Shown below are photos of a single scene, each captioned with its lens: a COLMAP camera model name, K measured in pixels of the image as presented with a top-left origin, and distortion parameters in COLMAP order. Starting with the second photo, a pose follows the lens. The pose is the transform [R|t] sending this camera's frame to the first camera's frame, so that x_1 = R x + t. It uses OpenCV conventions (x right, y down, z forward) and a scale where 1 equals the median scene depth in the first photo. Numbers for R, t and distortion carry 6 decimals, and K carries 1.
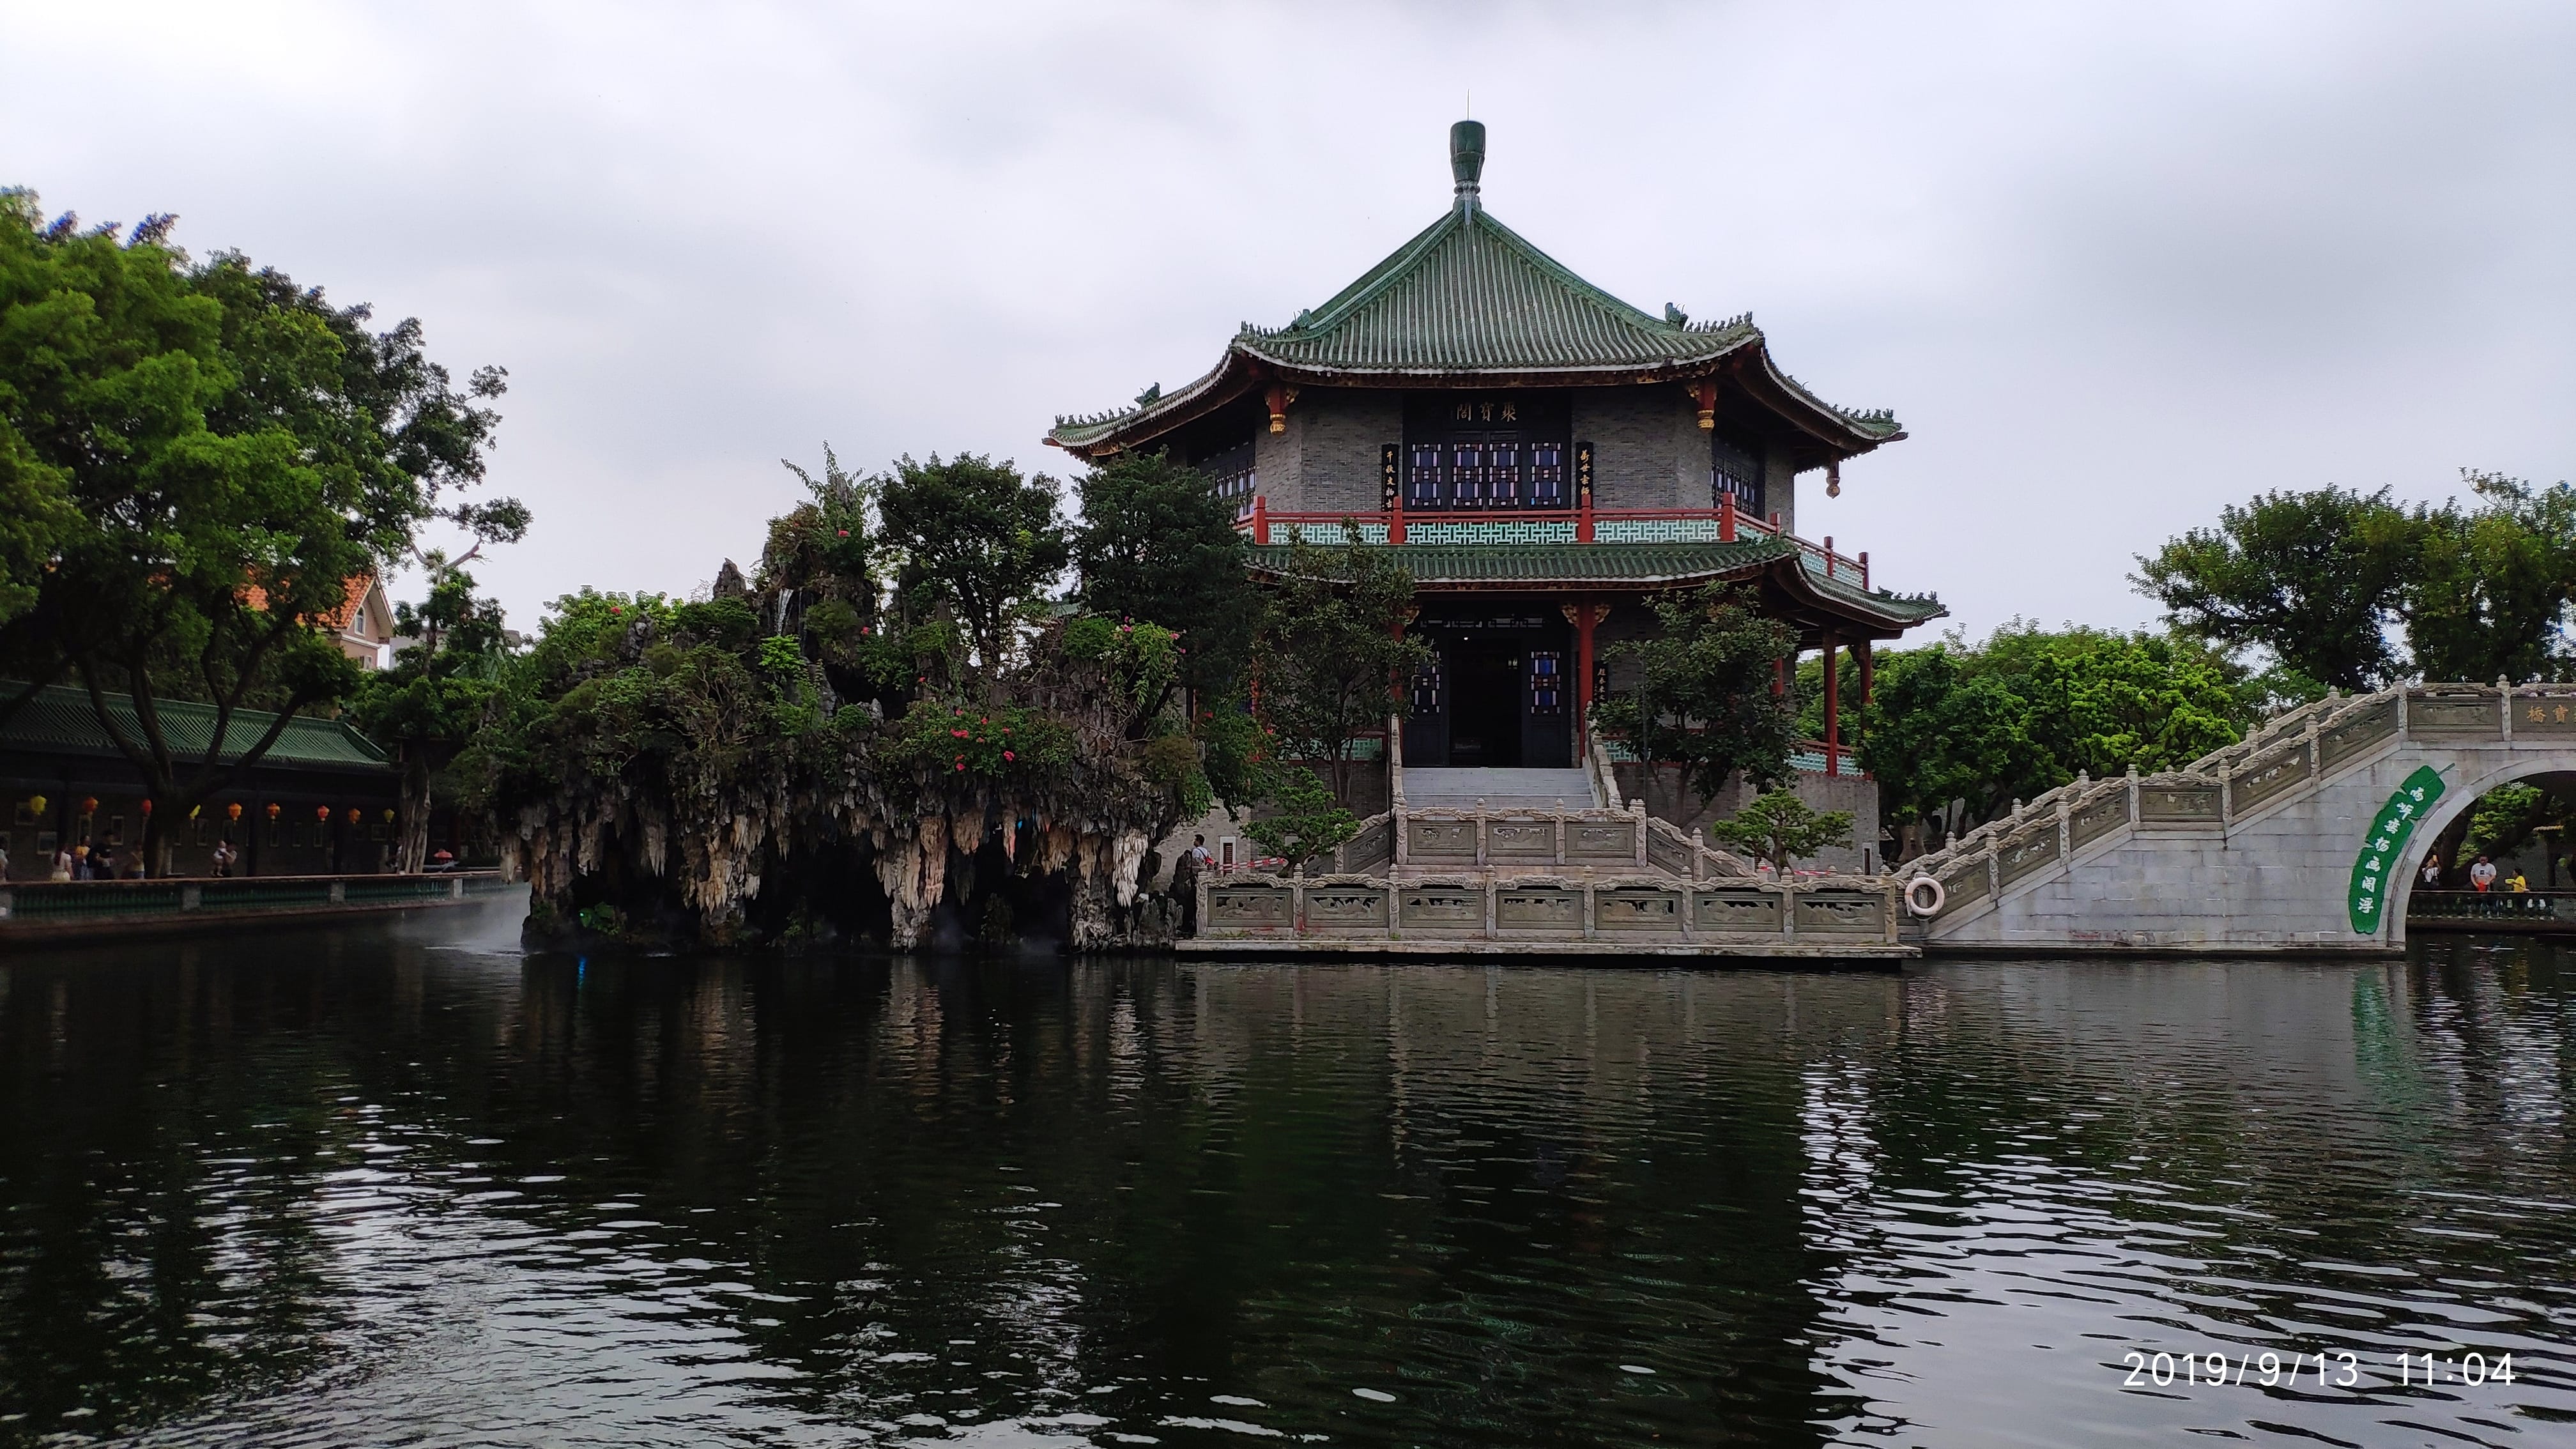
lens RADIAL K [[1895.1, 0, 1279.3], [0, 1895.1, 738.5], [0, 0, 1]] dist [0.212789, -0.492704]
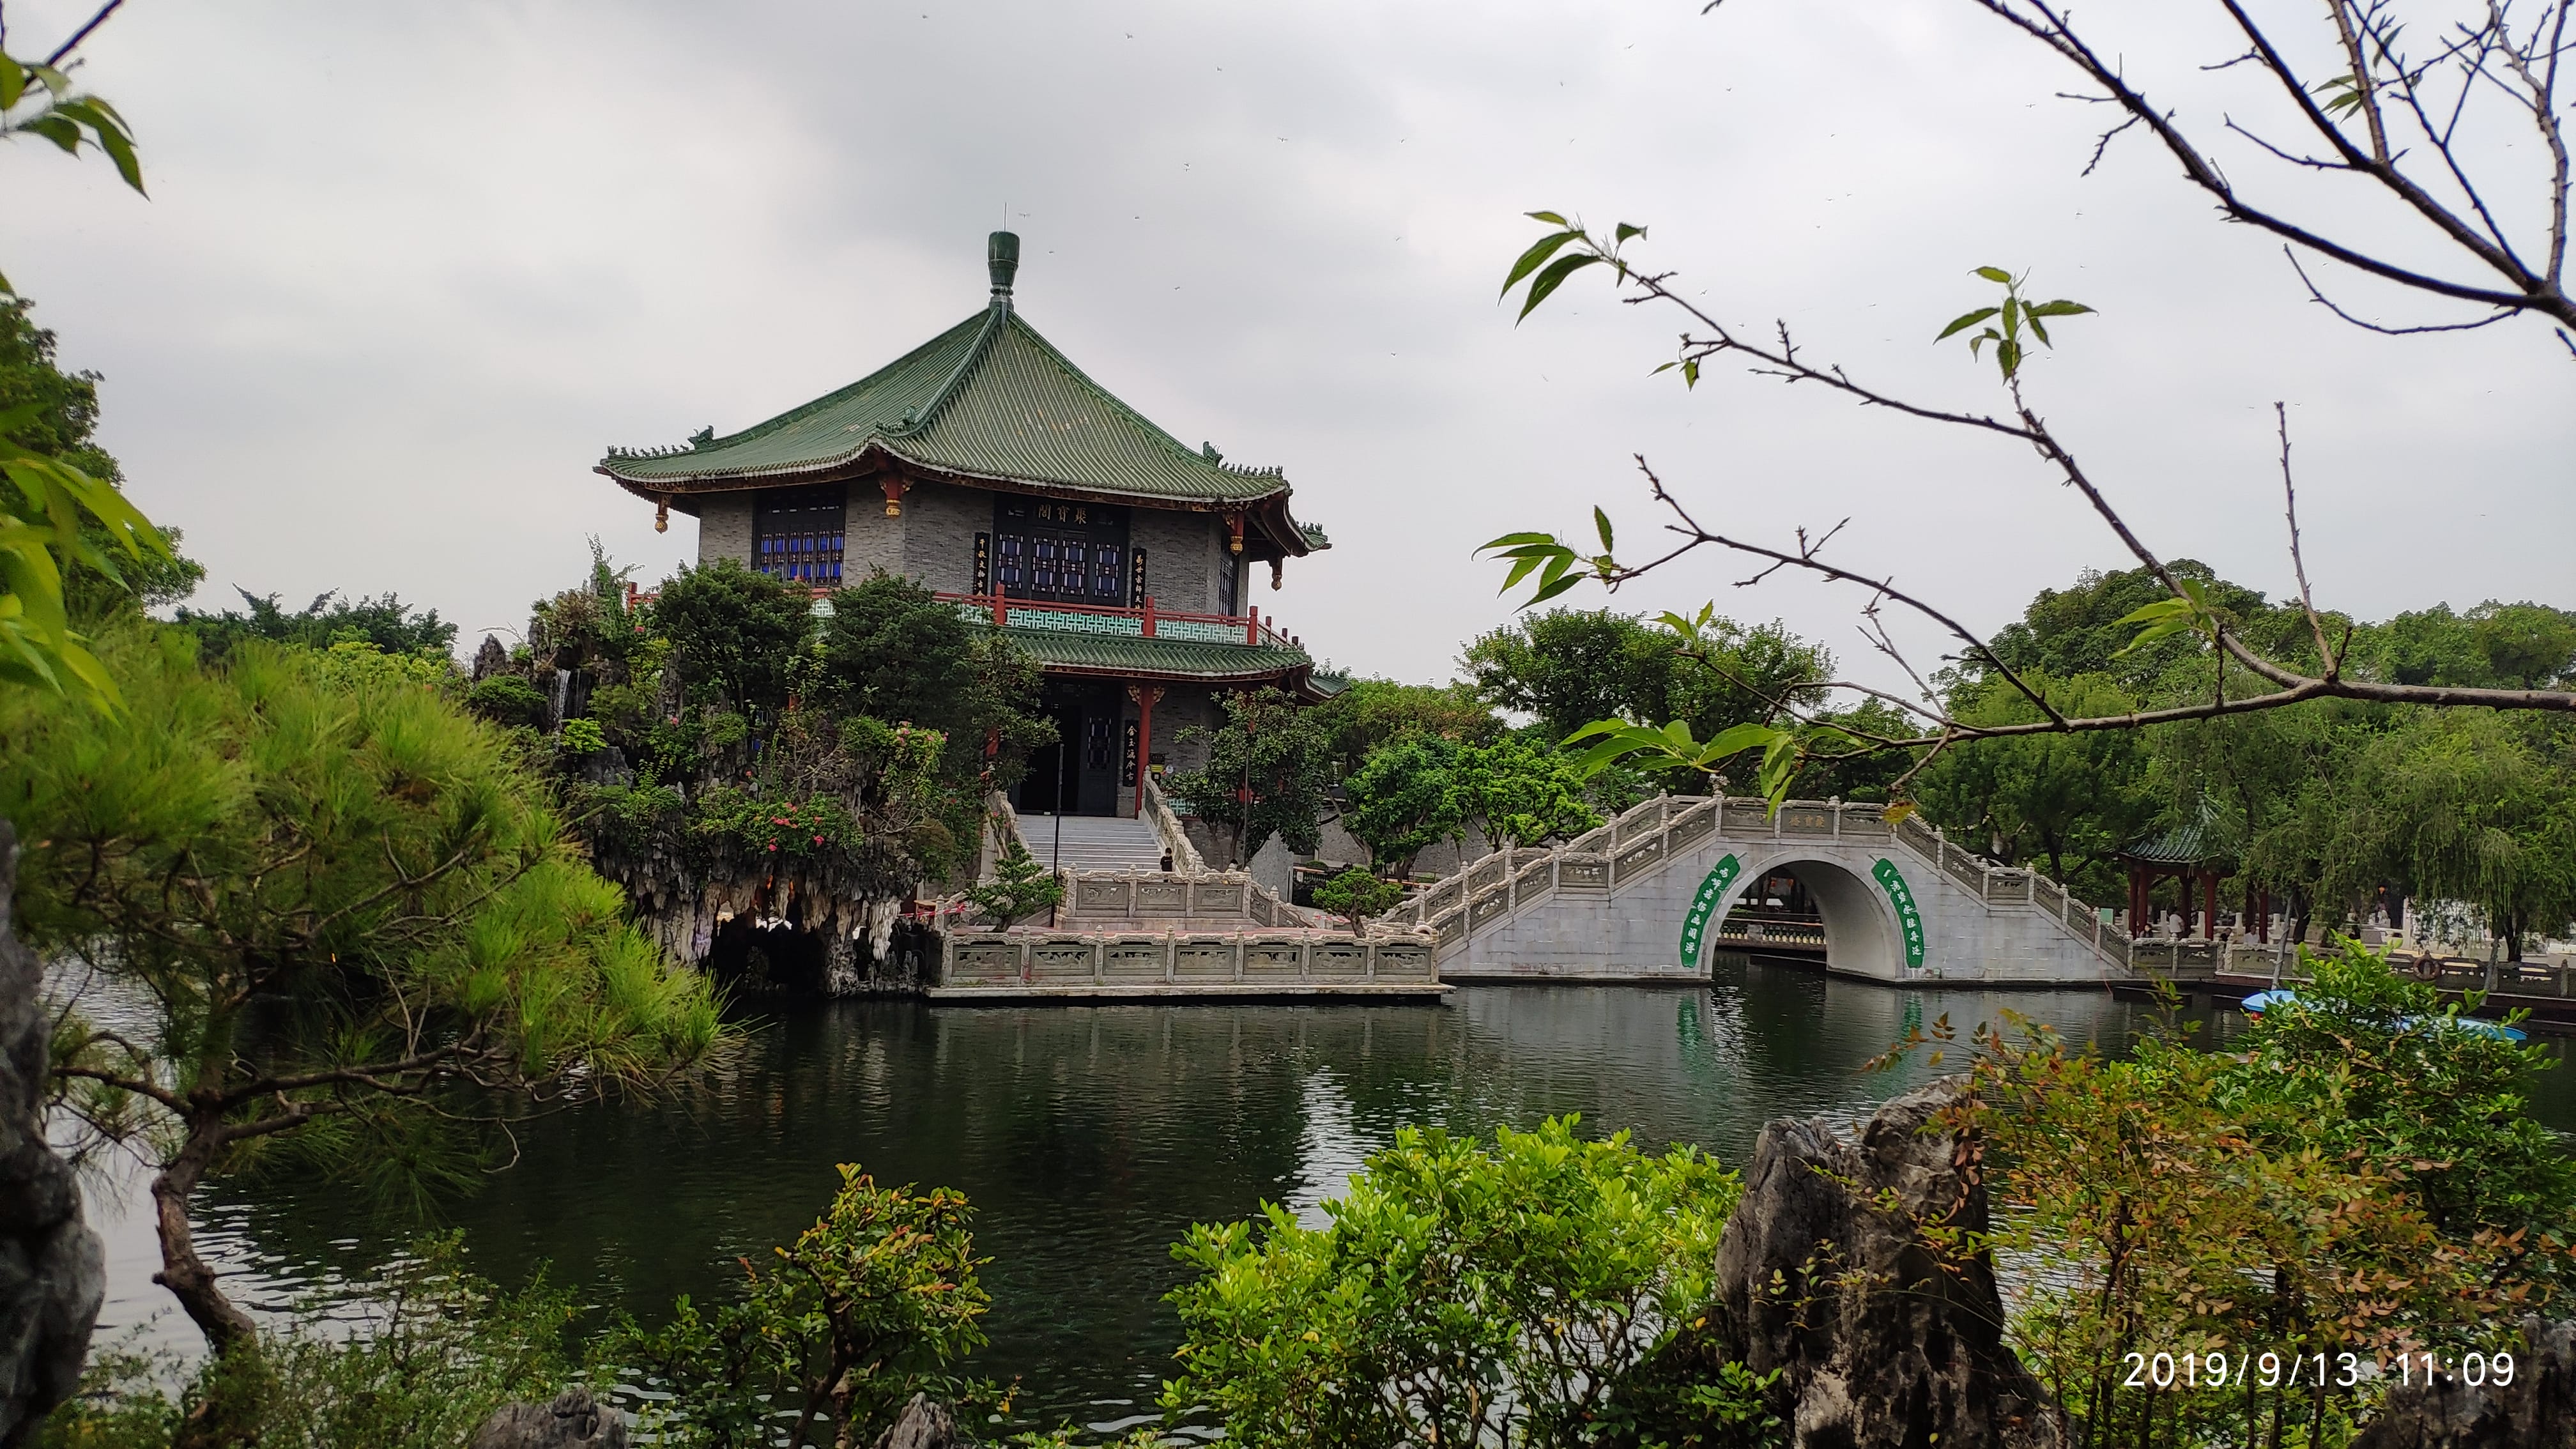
lens RADIAL K [[1895.1, 0, 1279.3], [0, 1895.1, 738.5], [0, 0, 1]] dist [0.212789, -0.492704]
pose [[0.902530, 0.045086, 0.428260, -0.346970], [-0.061985, 0.997749, 0.025591, -0.089385], [-0.426142, -0.049643, 0.903293, -0.175099]]
